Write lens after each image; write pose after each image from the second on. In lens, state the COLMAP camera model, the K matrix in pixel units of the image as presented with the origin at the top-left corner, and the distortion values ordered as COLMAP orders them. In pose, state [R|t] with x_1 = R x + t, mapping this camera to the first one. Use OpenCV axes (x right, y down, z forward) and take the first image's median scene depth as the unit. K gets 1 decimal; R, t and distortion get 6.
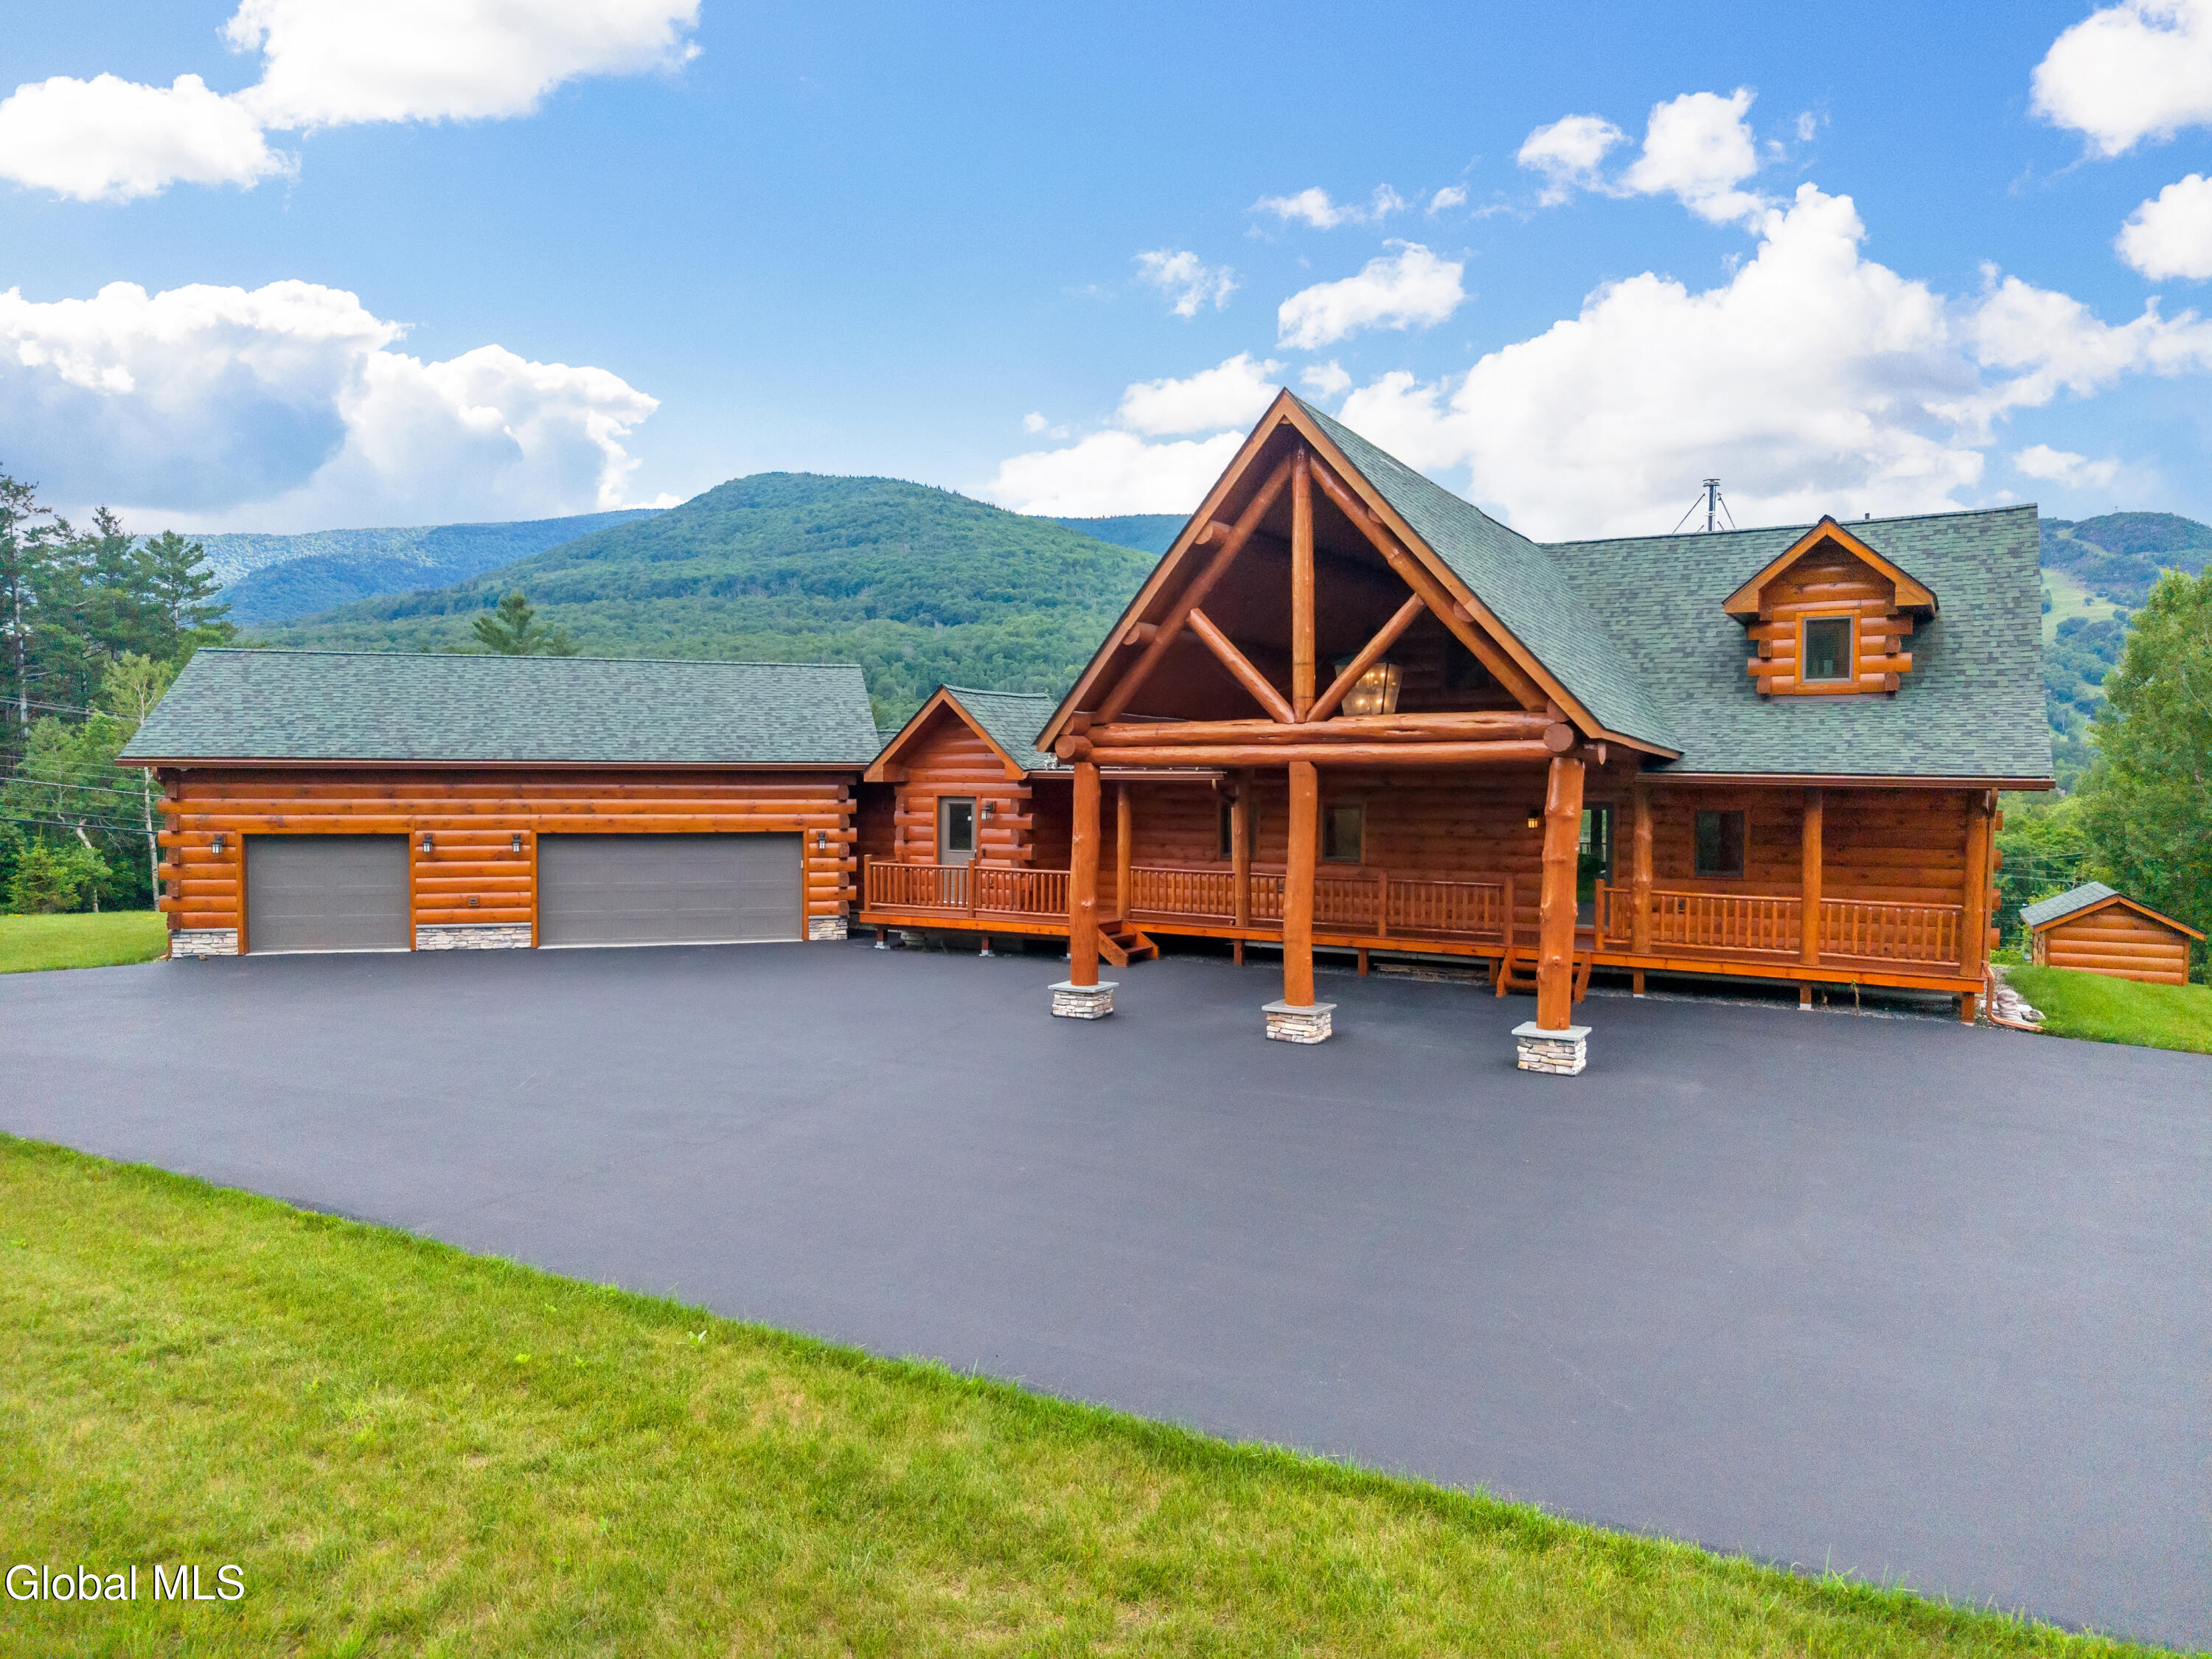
lens RADIAL K [[1470.4, 0, 1106.0], [0, 1470.4, 829.5], [0, 0, 1]] dist [0.057006, -0.078905]
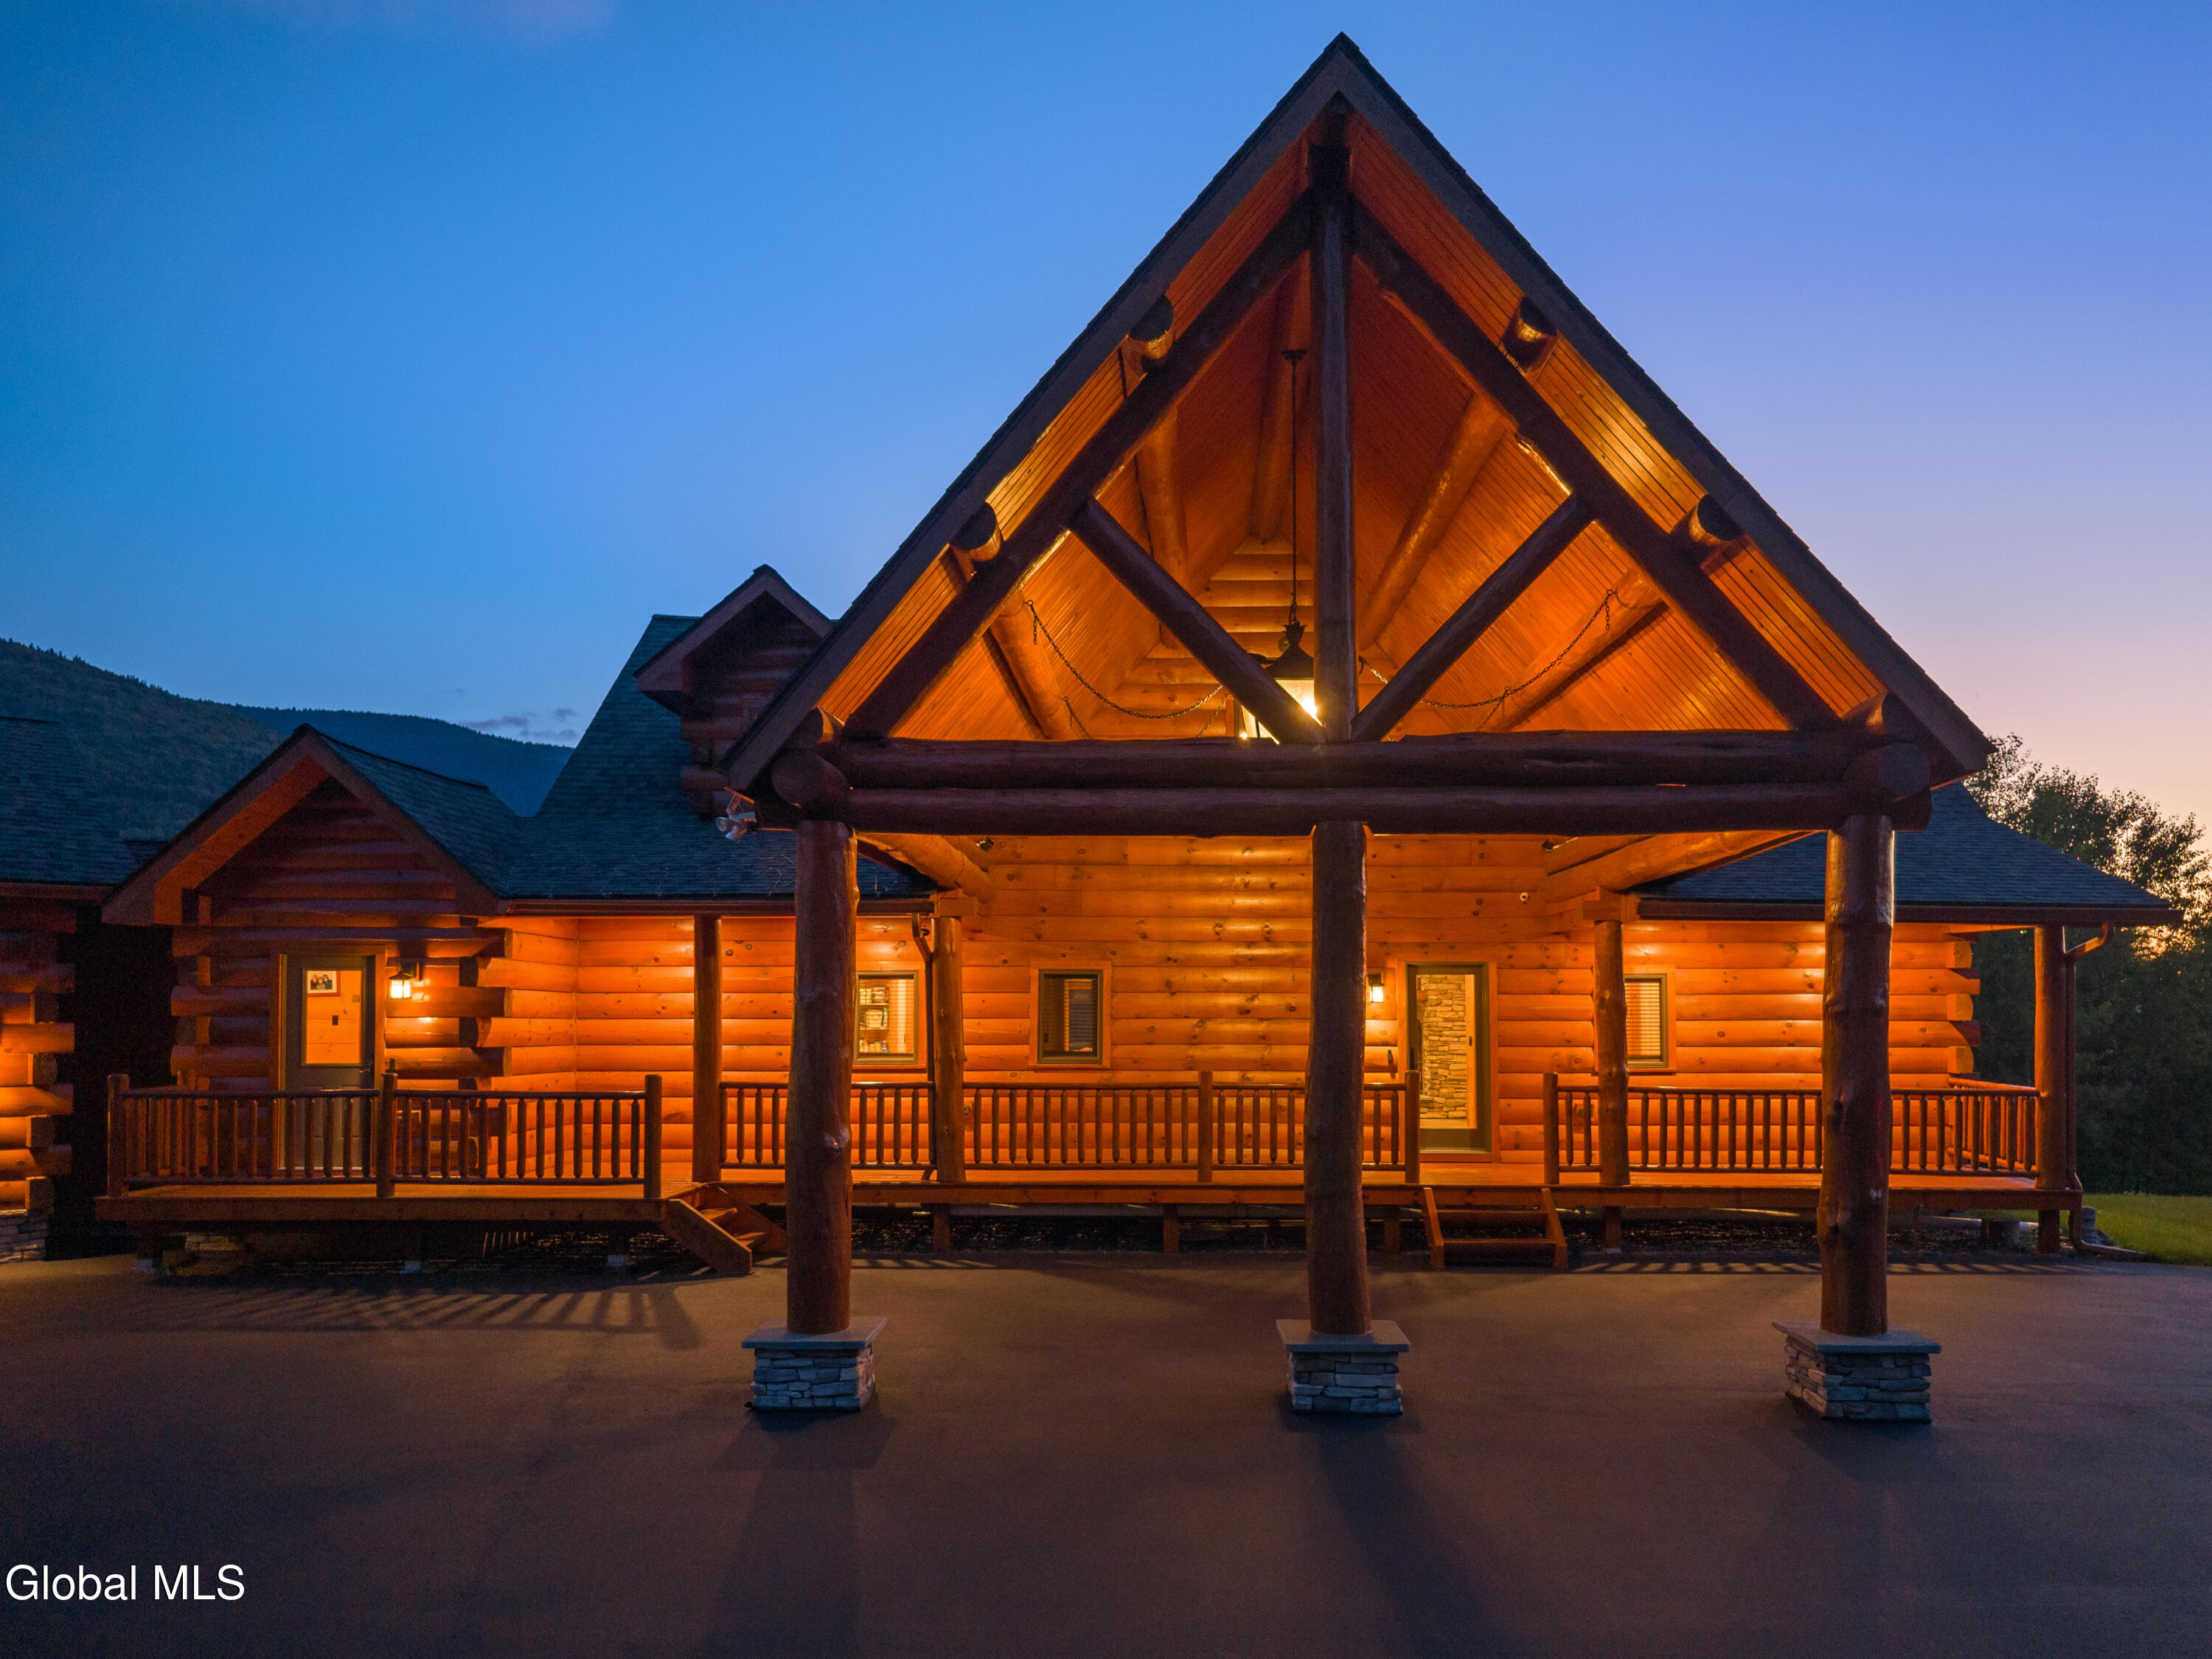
lens RADIAL K [[1537.2, 0, 1185.1], [0, 1537.2, 888.6], [0, 0, 1]] dist [0.008112, -0.001015]
pose [[0.864048, 0.032100, 0.502384, -0.133905], [0.026401, 0.993702, -0.108901, 0.023160], [-0.502716, 0.107359, 0.857759, 0.473192]]
